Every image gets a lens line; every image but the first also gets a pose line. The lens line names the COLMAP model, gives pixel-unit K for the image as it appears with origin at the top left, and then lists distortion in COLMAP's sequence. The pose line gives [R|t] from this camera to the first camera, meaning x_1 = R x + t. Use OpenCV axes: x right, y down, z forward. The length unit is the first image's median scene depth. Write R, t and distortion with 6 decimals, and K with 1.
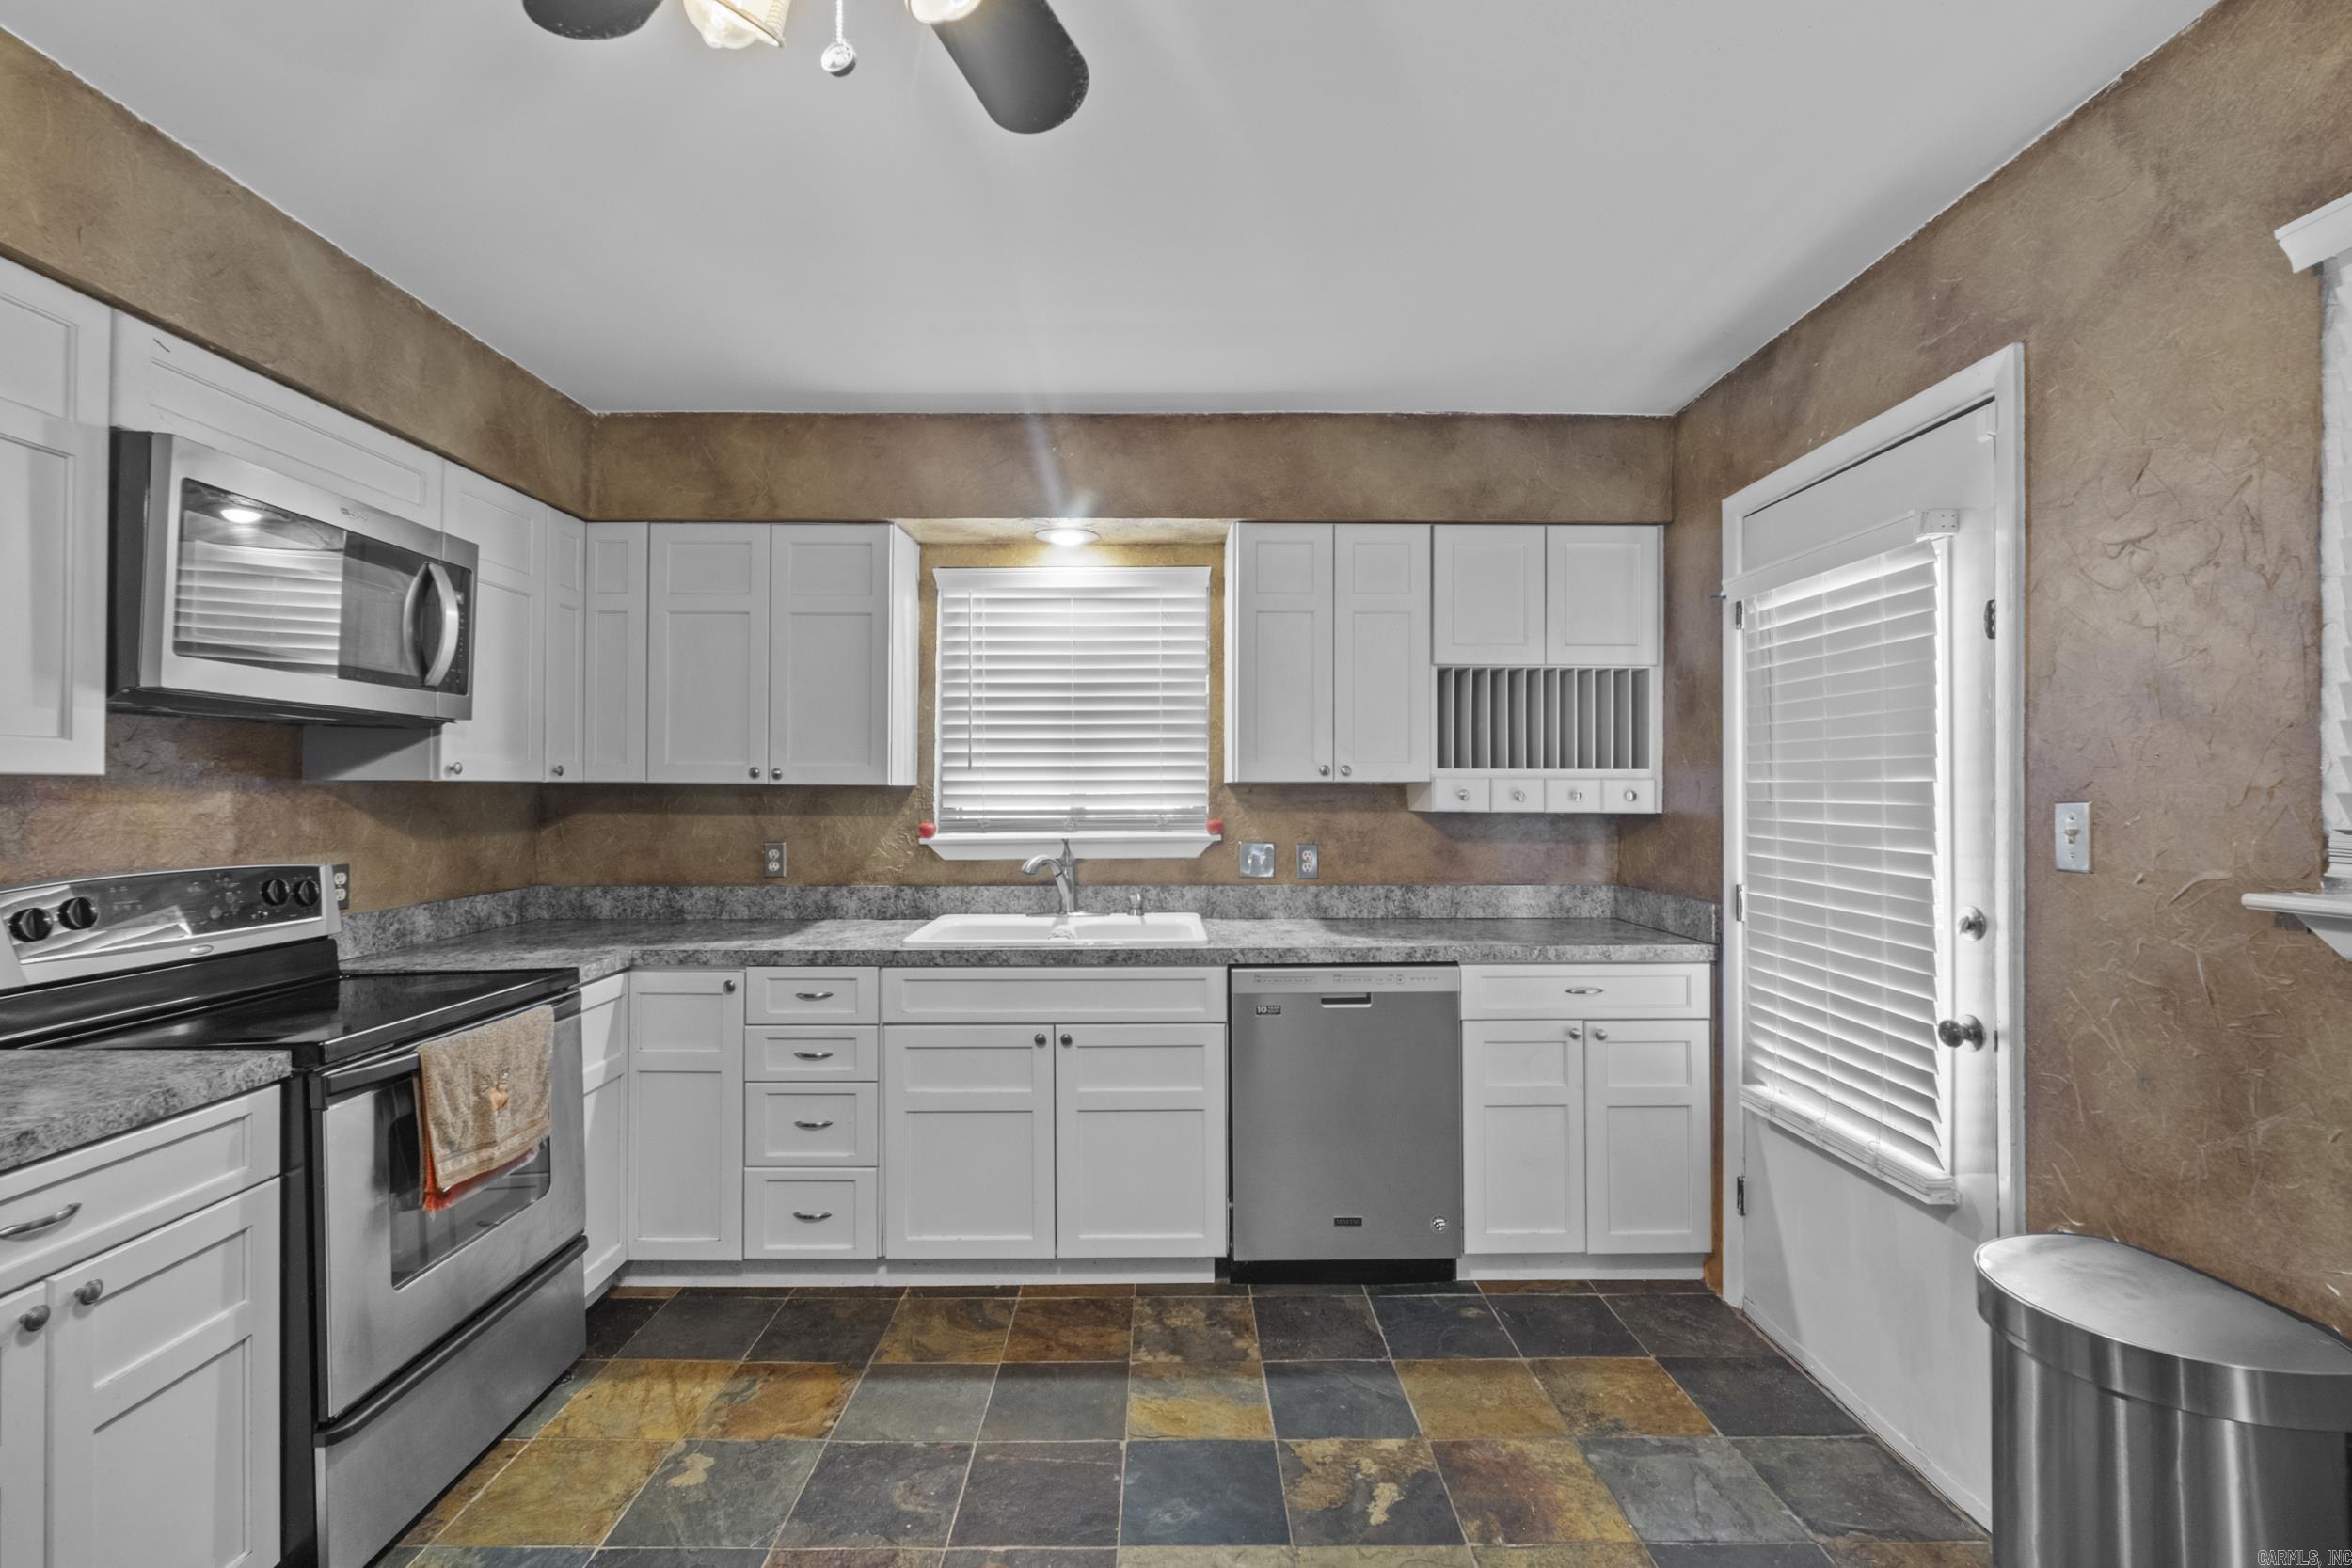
lens RADIAL K [[1045.6, 0, 1164.5], [0, 1045.6, 778.8], [0, 0, 1]] dist [-0.008015, 0.000684]
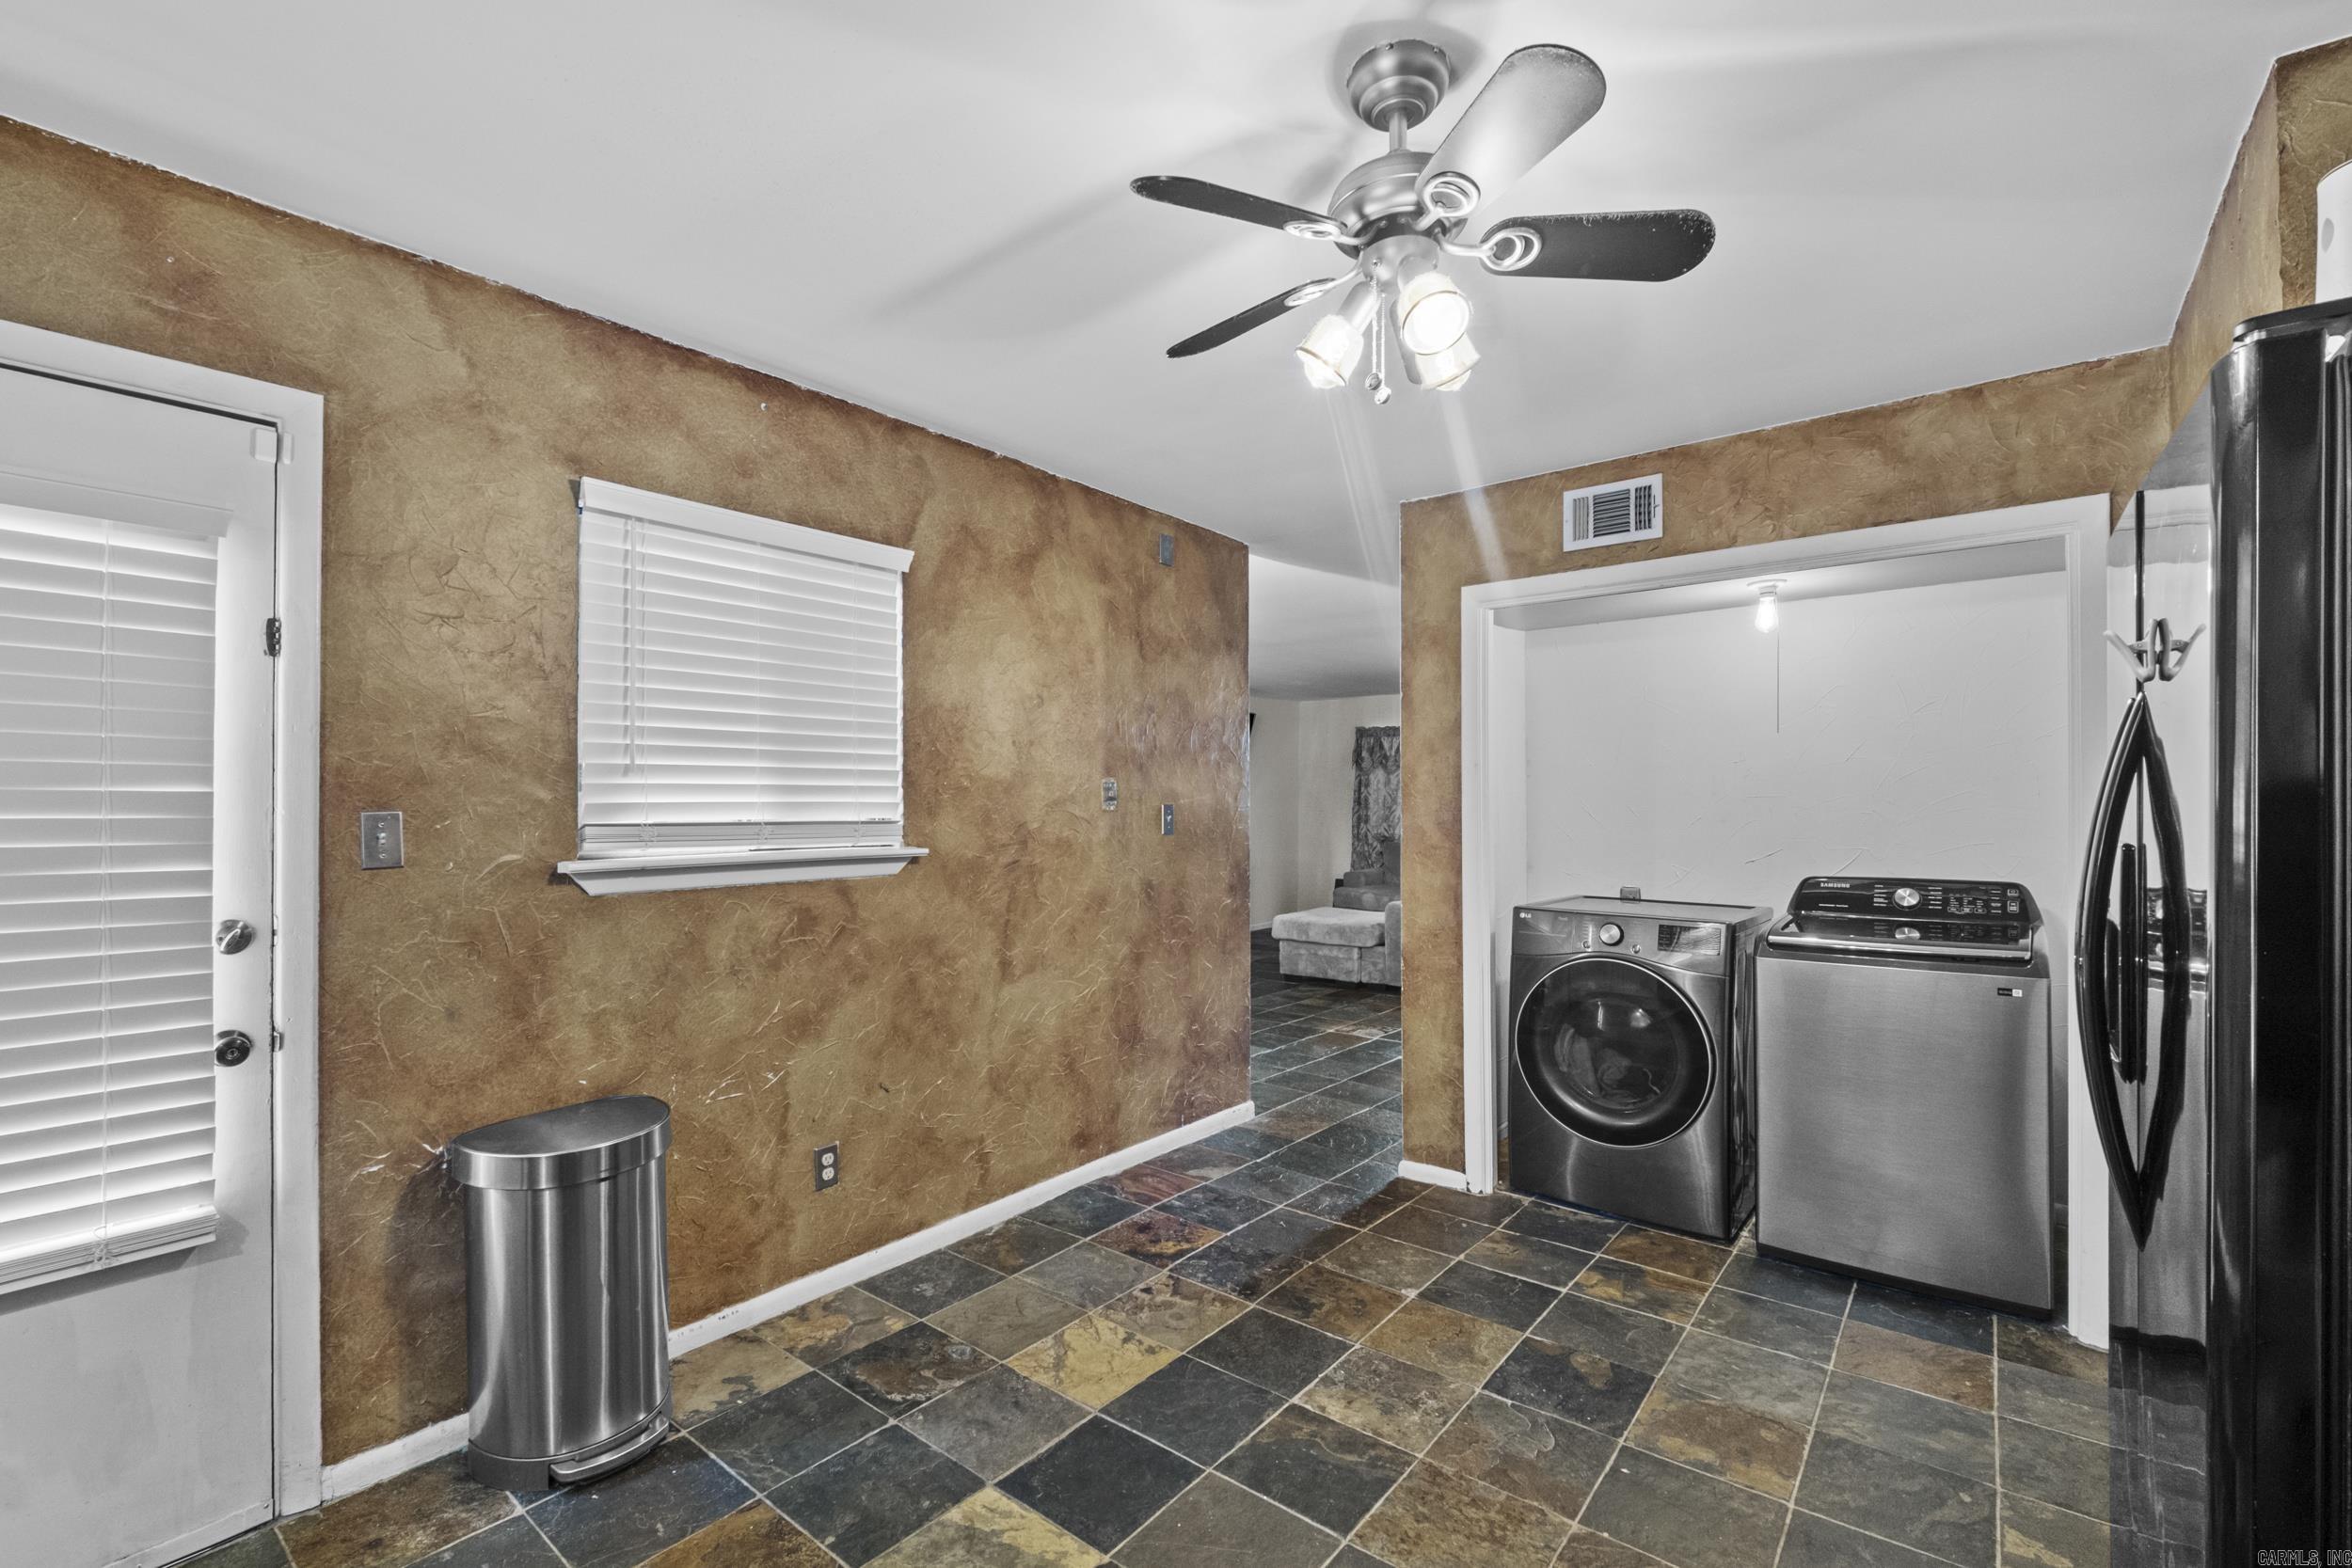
lens RADIAL K [[1026.5, 0, 1170.4], [0, 1026.5, 807.7], [0, 0, 1]] dist [-0.005249, -0.000381]
pose [[-0.777867, -0.002013, 0.628426, -0.365005], [-0.006735, 0.999964, -0.005134, 0.010977], [-0.628393, -0.008227, -0.777853, 0.827504]]
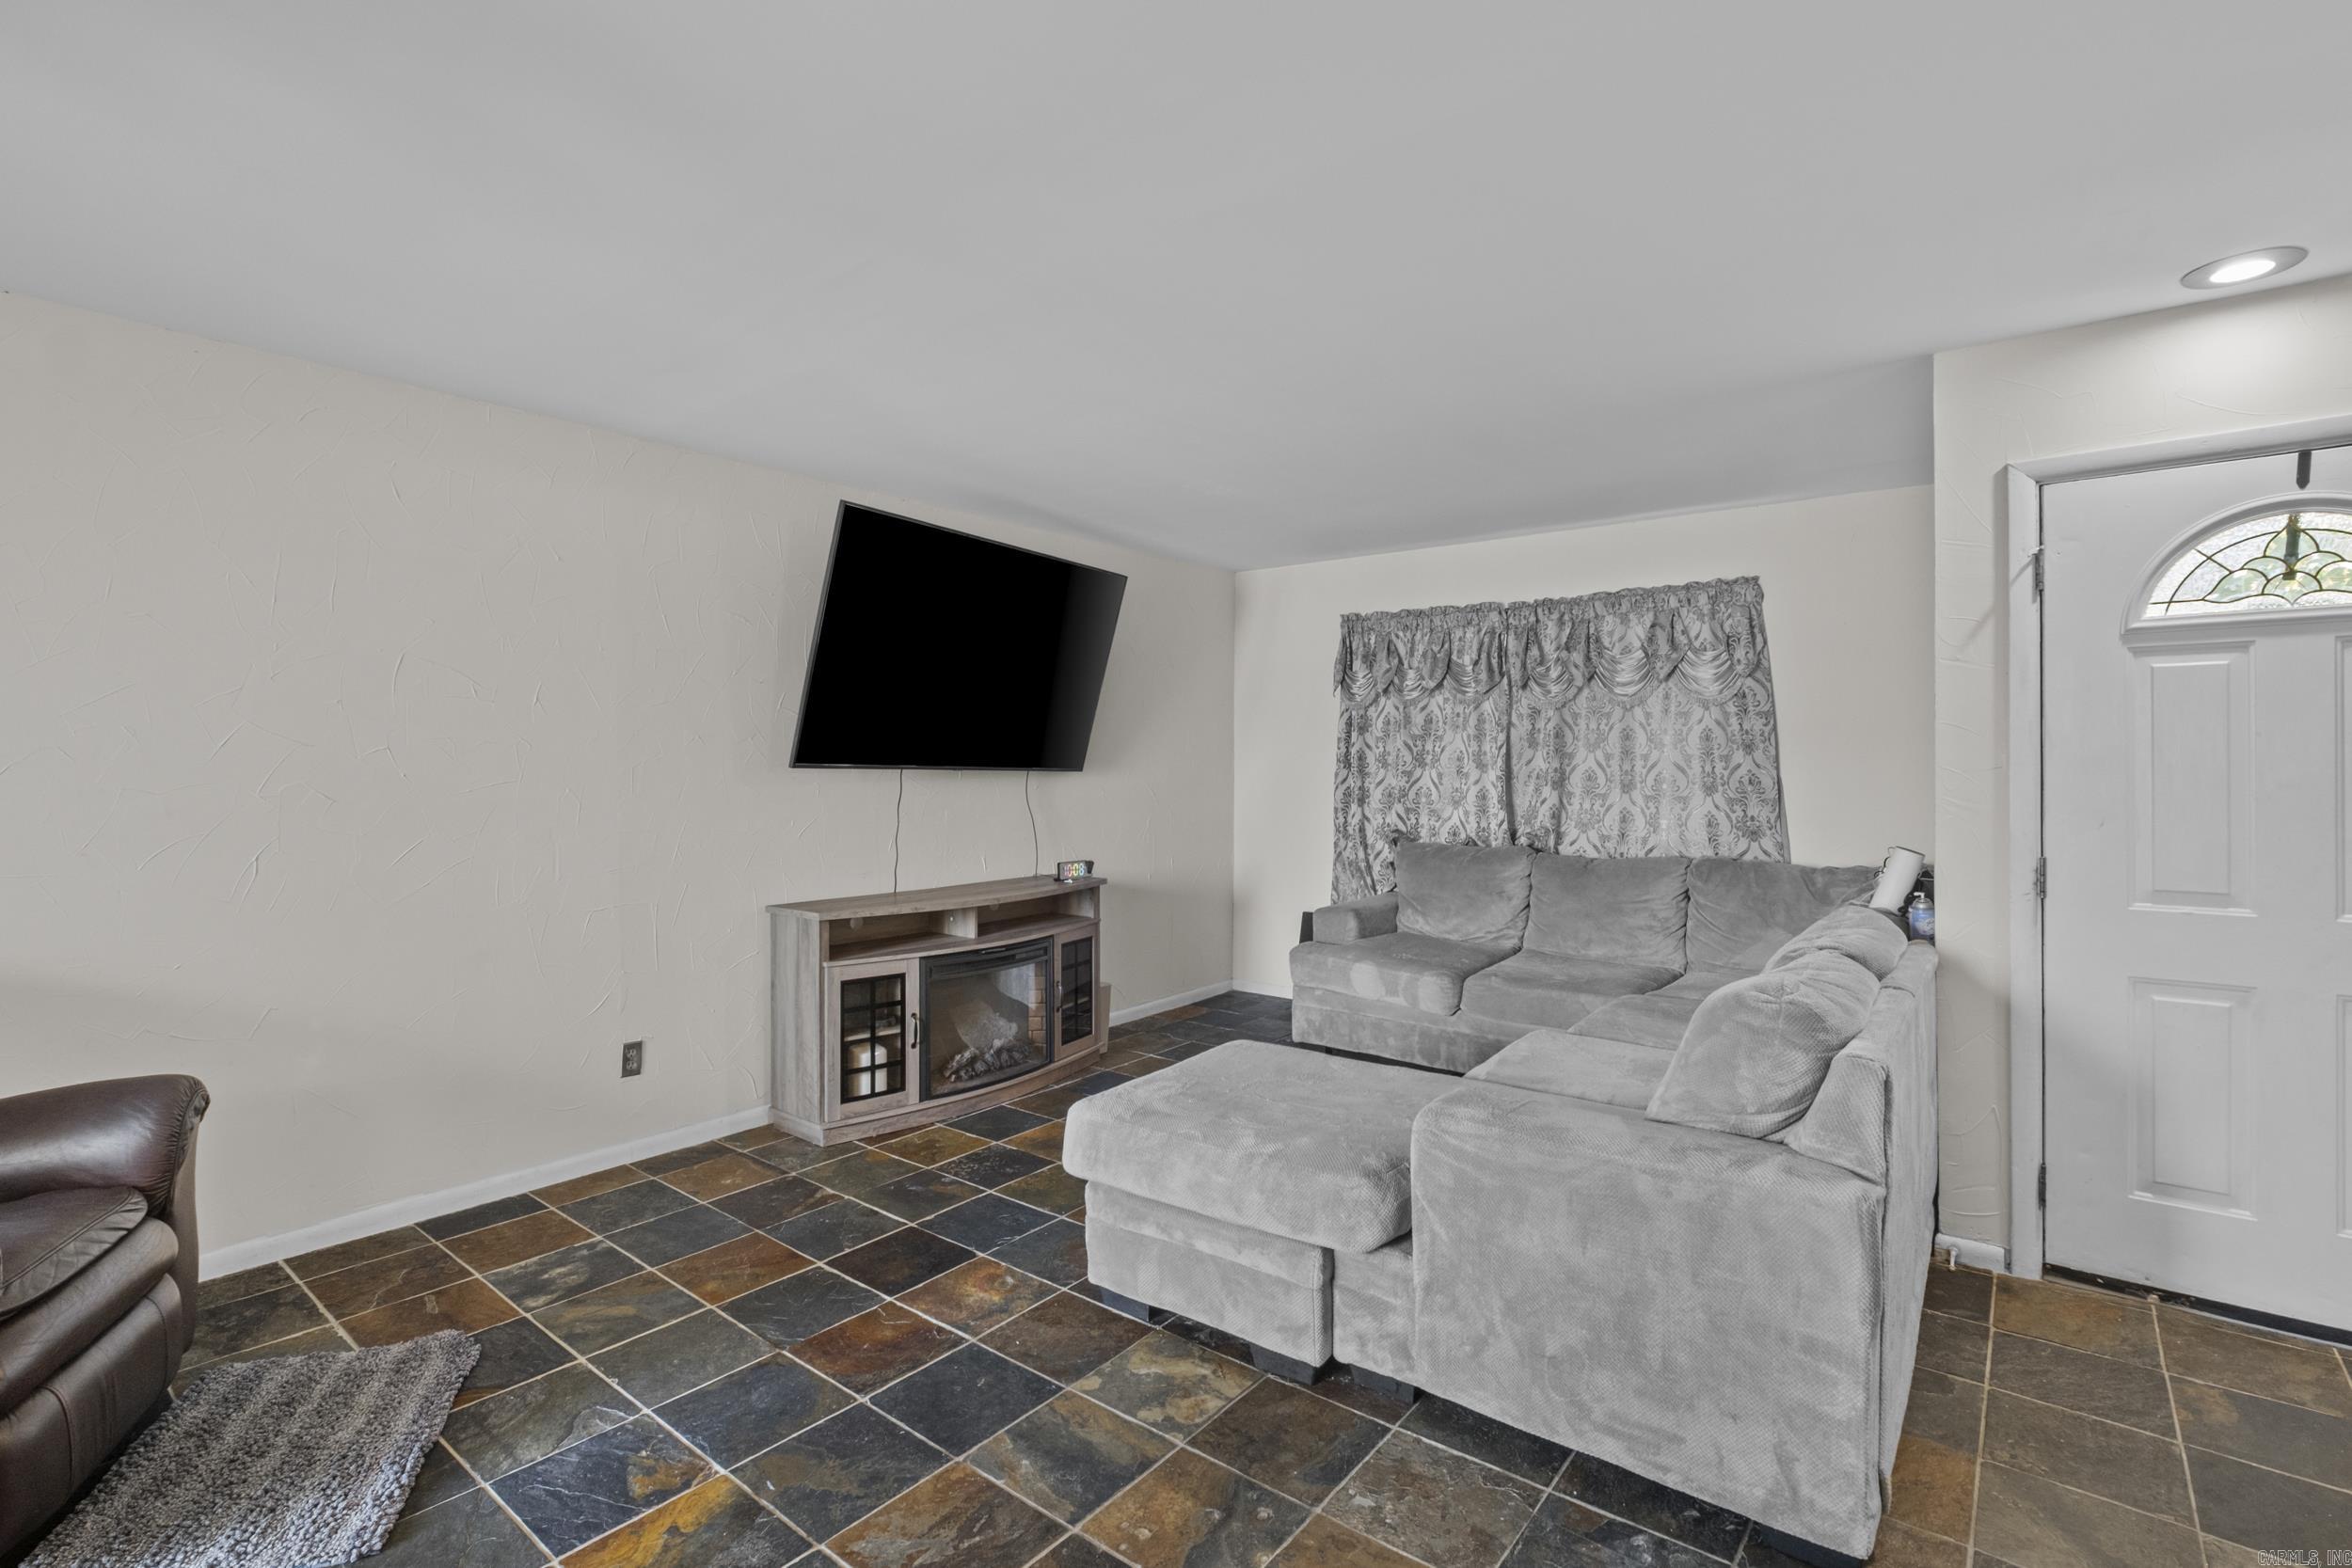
lens RADIAL K [[1088.0, 0, 1164.8], [0, 1088.0, 761.9], [0, 0, 1]] dist [-0.003029, -0.000123]
pose [[-0.778531, 0.004828, 0.627588, 0.510140], [-0.005675, 0.999875, -0.014733, -0.002075], [-0.627581, -0.015031, -0.778406, -0.847109]]
